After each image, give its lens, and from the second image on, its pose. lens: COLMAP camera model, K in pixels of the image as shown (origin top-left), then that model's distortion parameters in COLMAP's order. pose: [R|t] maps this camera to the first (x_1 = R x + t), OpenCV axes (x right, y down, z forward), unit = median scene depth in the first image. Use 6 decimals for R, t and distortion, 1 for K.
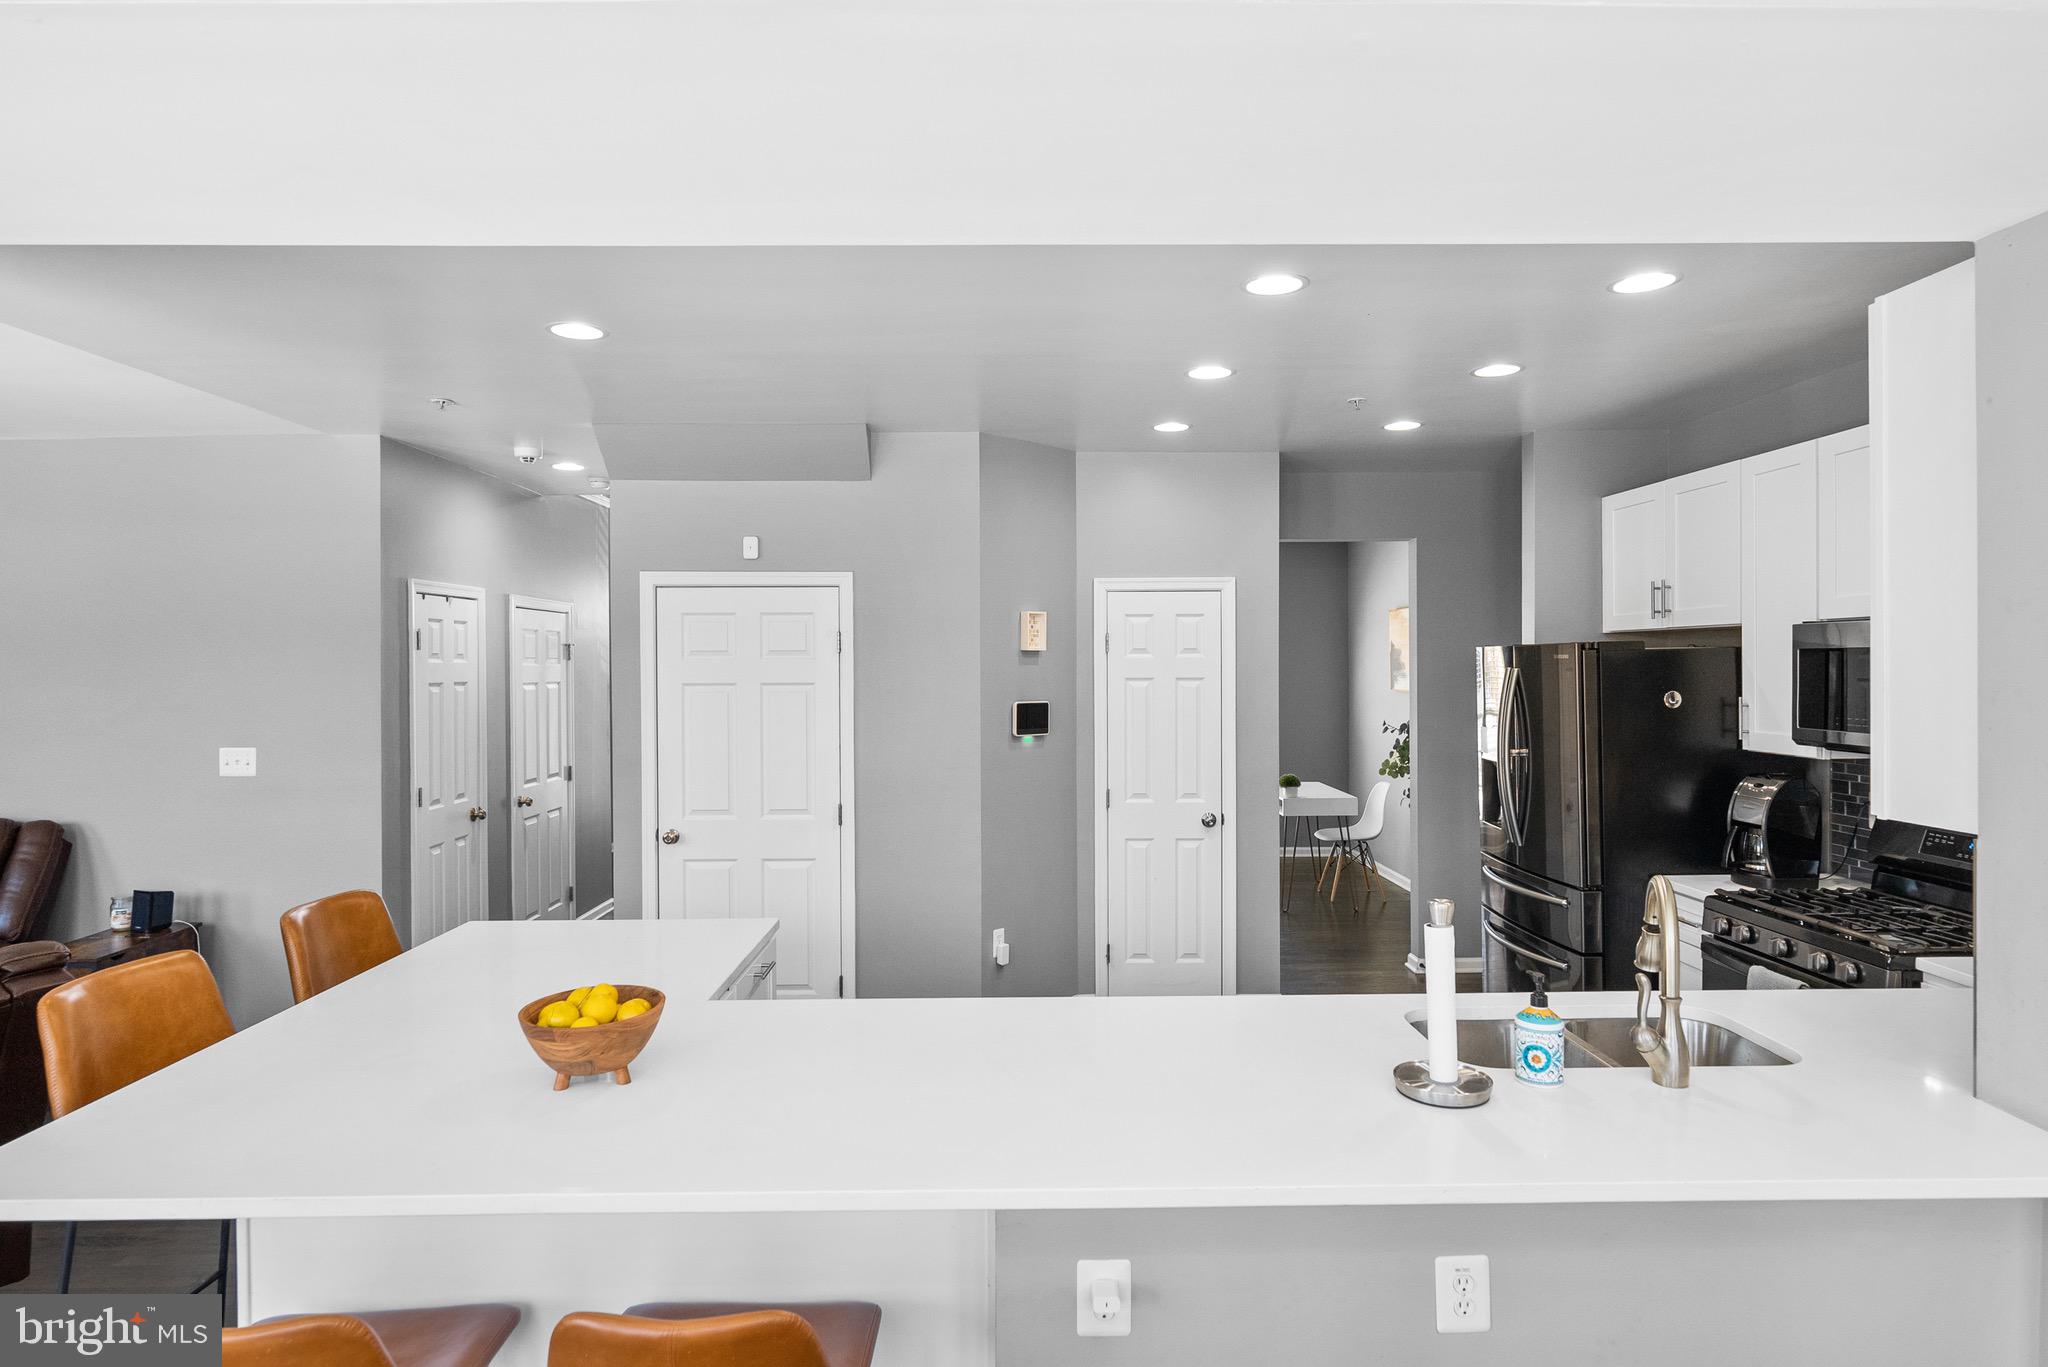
lens RADIAL K [[1123.3, 0, 1024.7], [0, 1123.3, 680.1], [0, 0, 1]] dist [-0.003171, -0.000024]
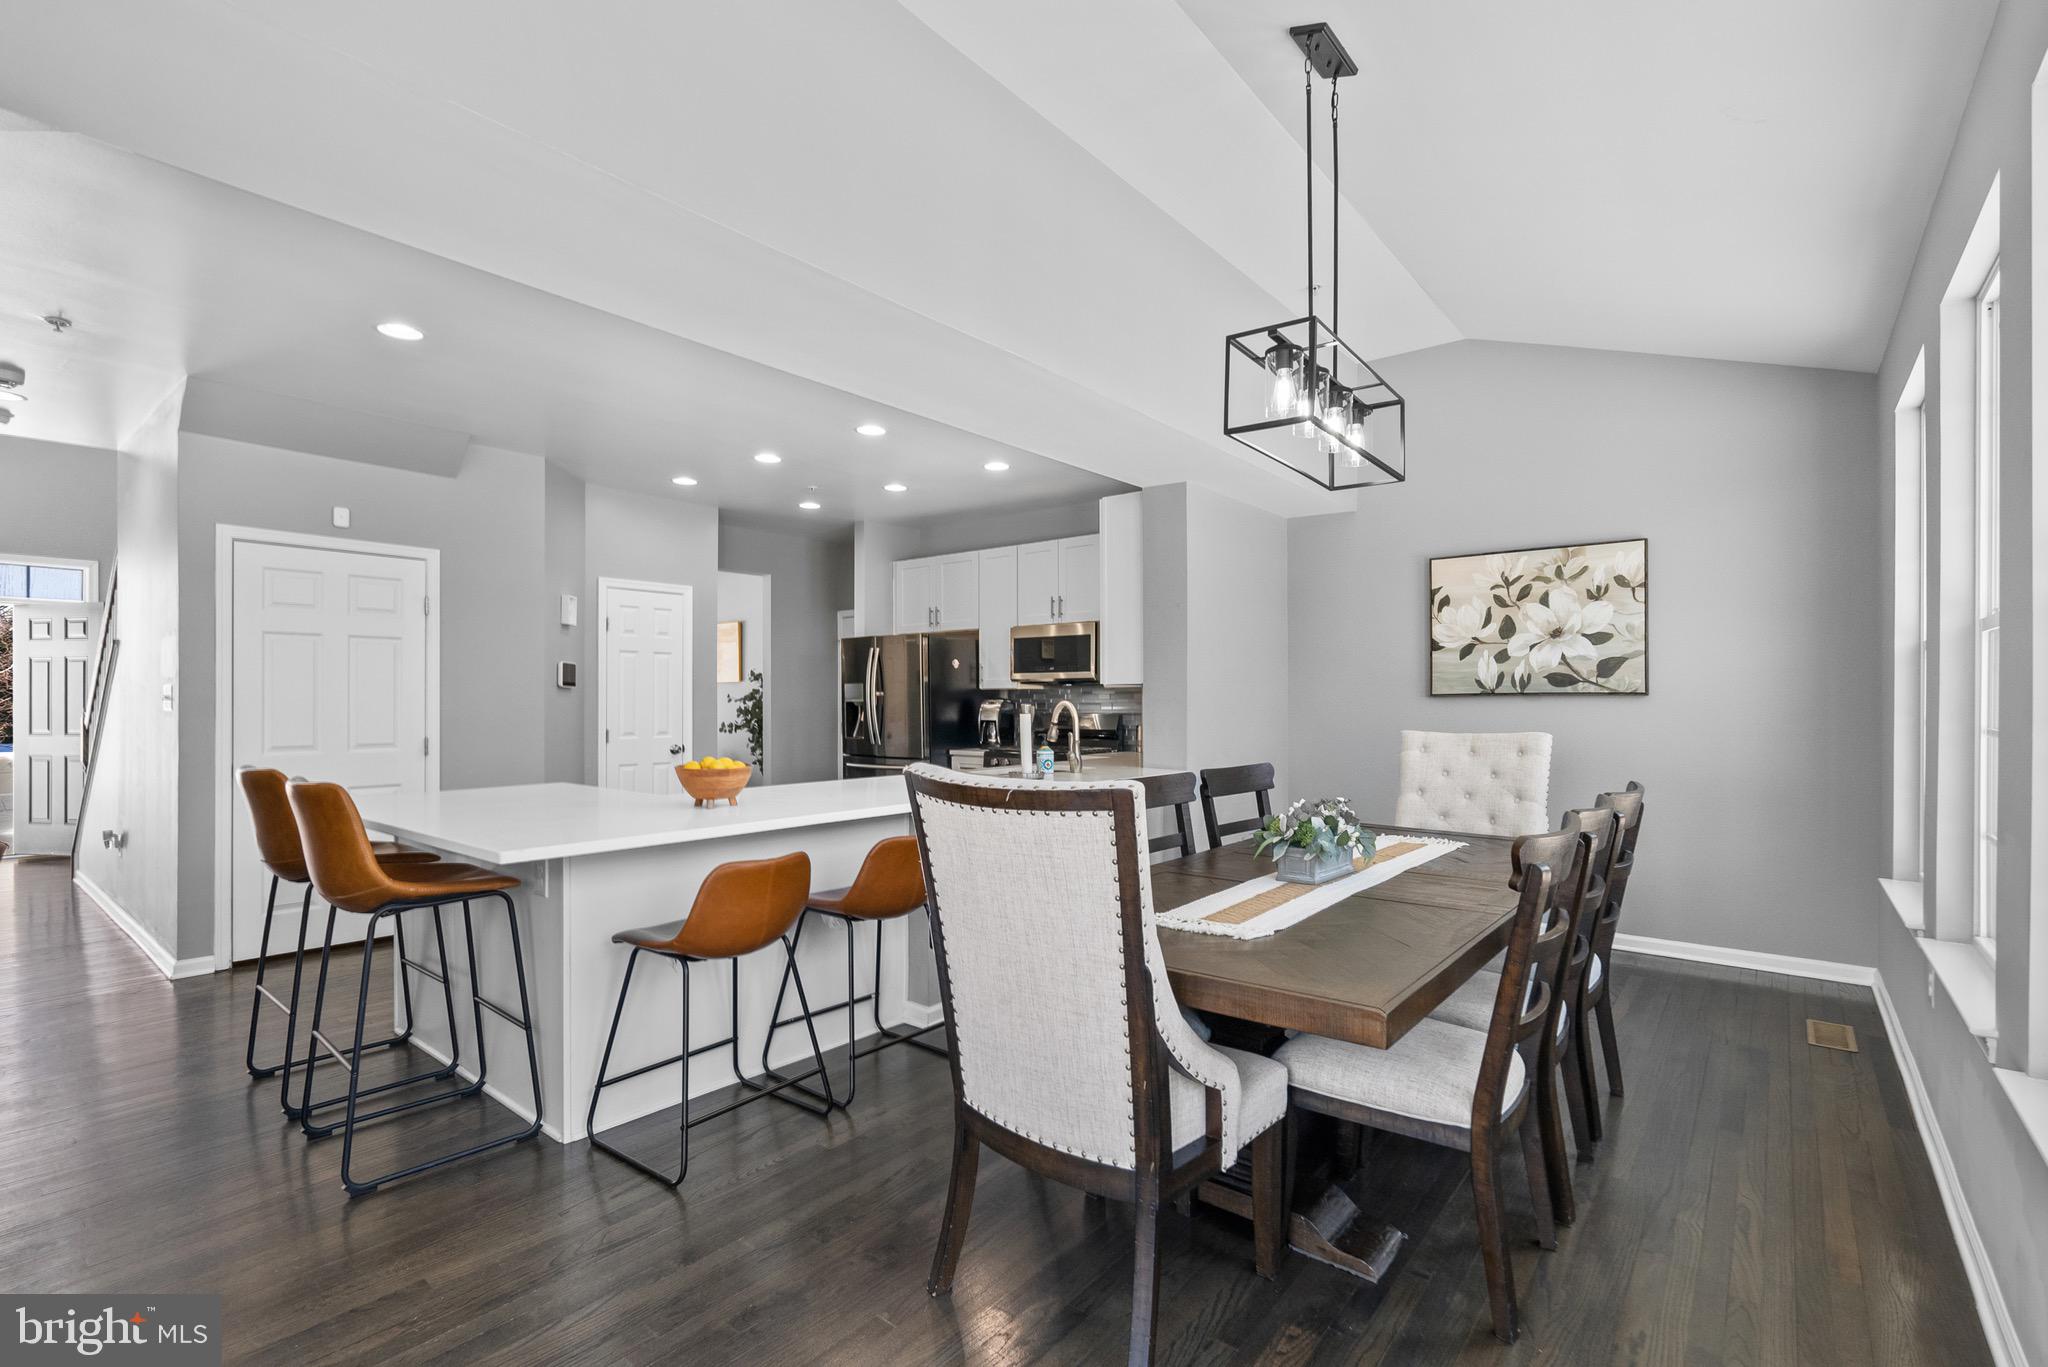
lens RADIAL K [[924.7, 0, 1020.1], [0, 924.7, 694.7], [0, 0, 1]] dist [0.004294, 0.000368]
pose [[0.648314, 0.009001, 0.761320, -0.521417], [0.005463, 0.999849, -0.016474, 0.084986], [-0.761354, 0.014840, 0.648167, -0.146450]]
